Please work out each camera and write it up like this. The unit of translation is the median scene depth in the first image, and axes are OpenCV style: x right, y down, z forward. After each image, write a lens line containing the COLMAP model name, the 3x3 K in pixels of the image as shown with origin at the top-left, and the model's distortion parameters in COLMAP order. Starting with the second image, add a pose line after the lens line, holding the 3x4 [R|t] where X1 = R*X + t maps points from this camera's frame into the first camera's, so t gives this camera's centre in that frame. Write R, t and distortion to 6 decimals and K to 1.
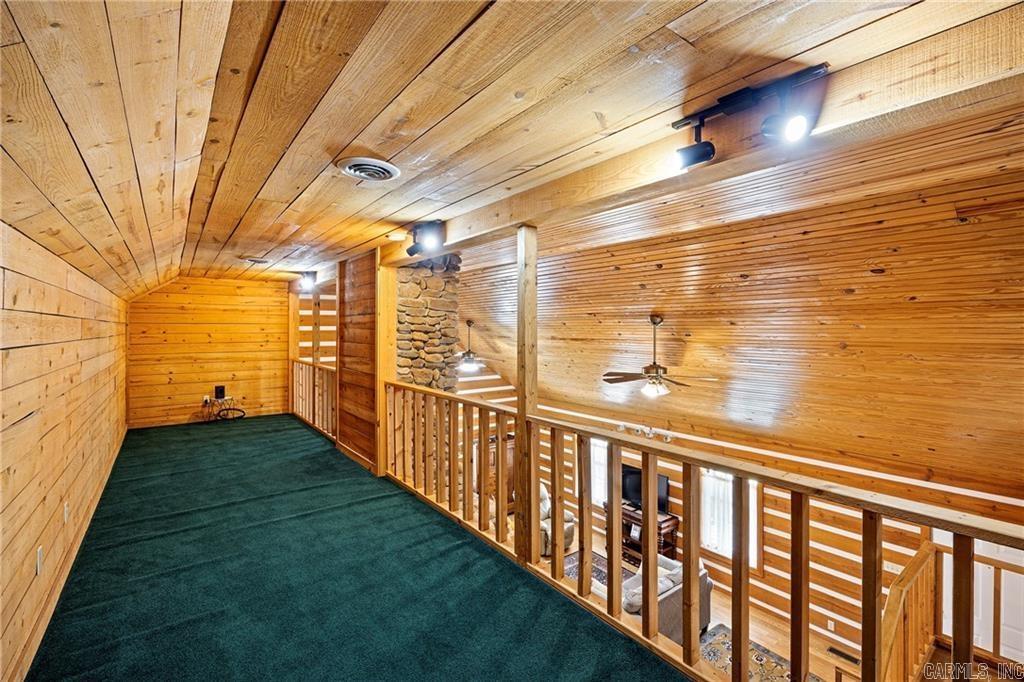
lens RADIAL K [[459.6, 0, 514.3], [0, 459.6, 337.7], [0, 0, 1]] dist [-0.002181, -0.000799]
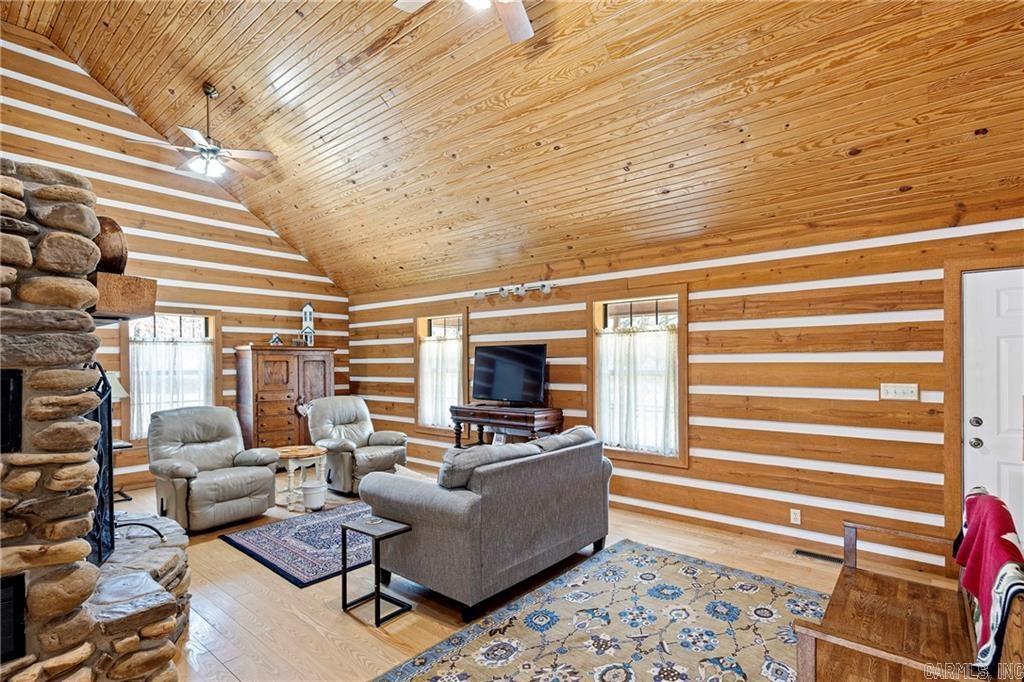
lens RADIAL K [[507.8, 0, 517.5], [0, 507.8, 371.4], [0, 0, 1]] dist [0.013779, 0.001047]
pose [[0.977371, -0.007984, 0.211379, 0.183291], [0.006828, 0.999957, 0.006196, 0.413583], [-0.211420, -0.004613, 0.977384, 0.403455]]
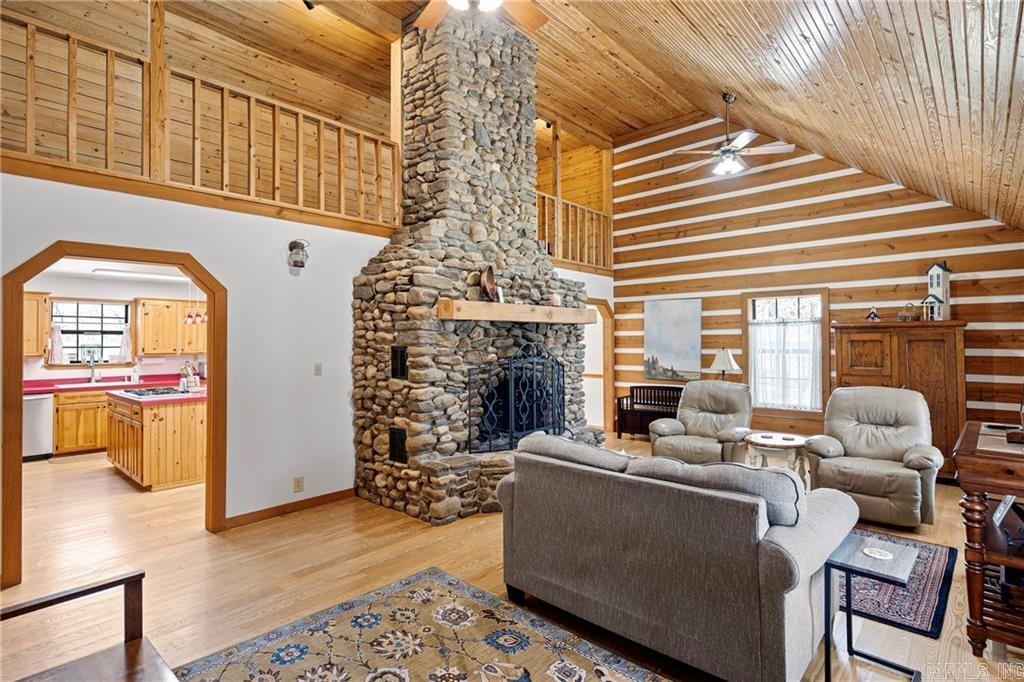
lens RADIAL K [[507.8, 0, 514.2], [0, 507.8, 337.0], [0, 0, 1]] dist [0.013779, 0.001047]
pose [[0.174972, -0.007348, -0.984546, 0.719838], [-0.011037, 0.999895, -0.009424, 0.403823], [0.984512, 0.012515, 0.174873, 0.792461]]
